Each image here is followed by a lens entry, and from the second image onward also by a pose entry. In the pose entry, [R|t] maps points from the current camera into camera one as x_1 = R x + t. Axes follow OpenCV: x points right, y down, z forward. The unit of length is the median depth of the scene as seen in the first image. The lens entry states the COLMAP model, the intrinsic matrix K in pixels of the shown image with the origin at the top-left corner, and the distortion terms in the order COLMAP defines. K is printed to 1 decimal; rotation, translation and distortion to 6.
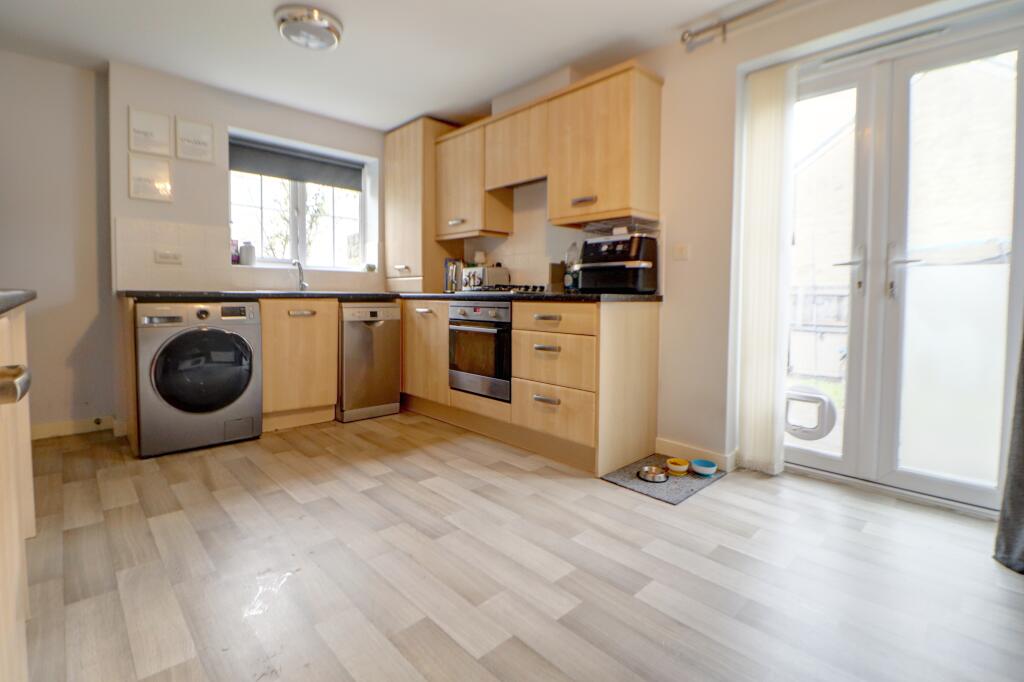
lens RADIAL K [[473.9, 0, 517.6], [0, 473.9, 316.1], [0, 0, 1]] dist [0.000253, -0.011979]
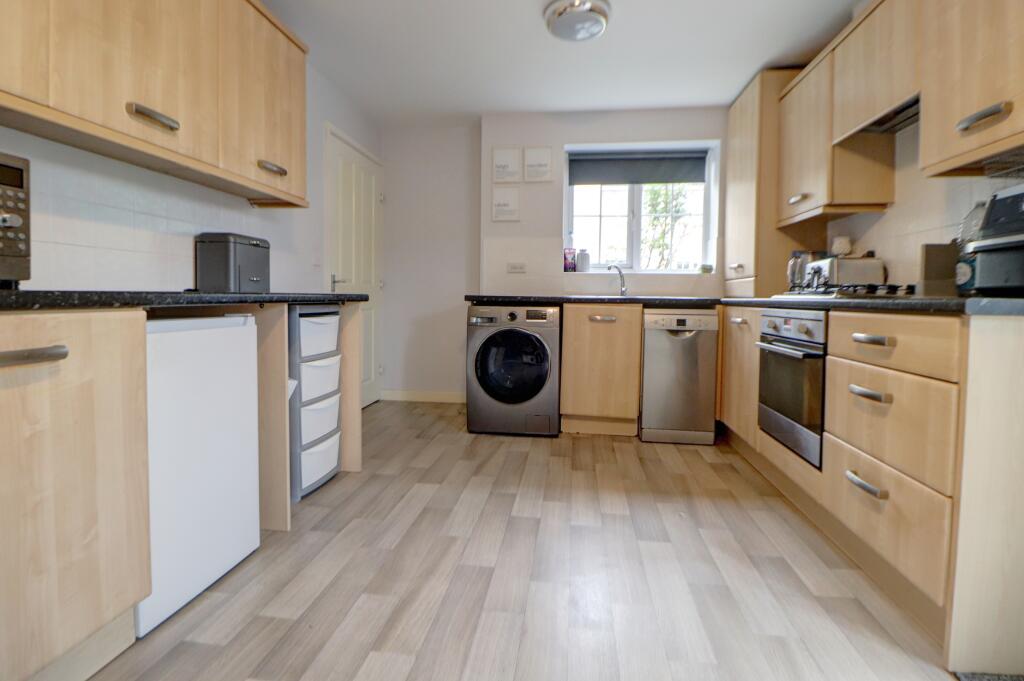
lens RADIAL K [[473.9, 0, 517.6], [0, 473.9, 315.6], [0, 0, 1]] dist [0.000253, -0.011979]
pose [[0.631043, 0.028498, -0.775224, 0.192517], [-0.039510, 0.999209, 0.004571, -0.009830], [0.774741, 0.027744, 0.631669, 0.260909]]
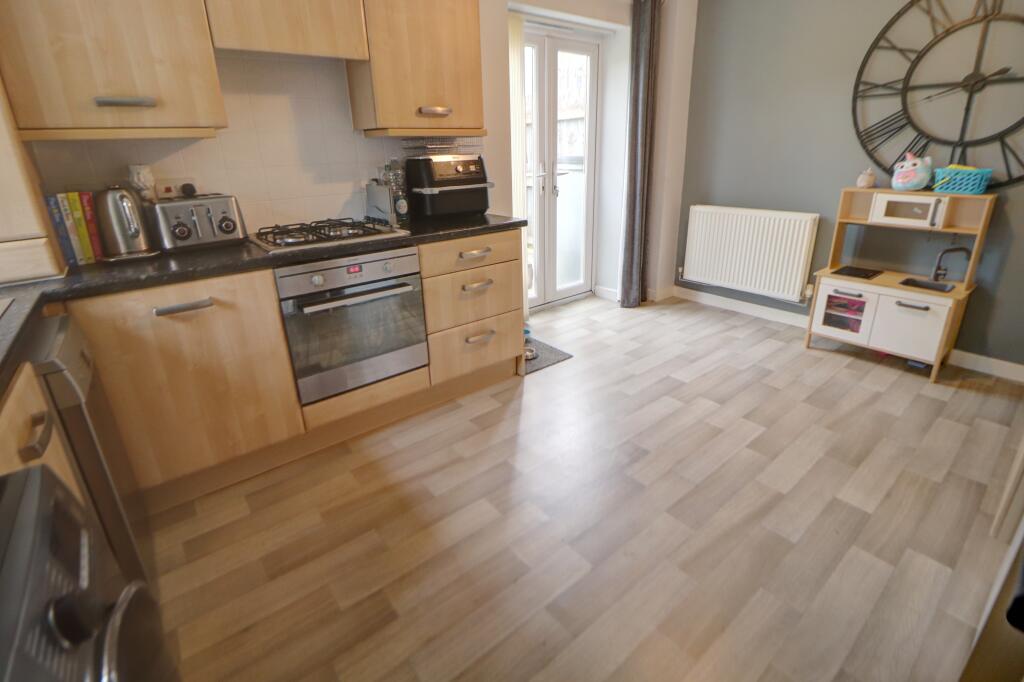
lens RADIAL K [[473.9, 0, 517.6], [0, 473.9, 316.1], [0, 0, 1]] dist [0.000253, -0.011979]
pose [[0.082704, -0.347509, 0.934022, -0.690012], [0.065471, 0.937103, 0.342858, -0.159782], [-0.994421, 0.032795, 0.100254, 0.691939]]
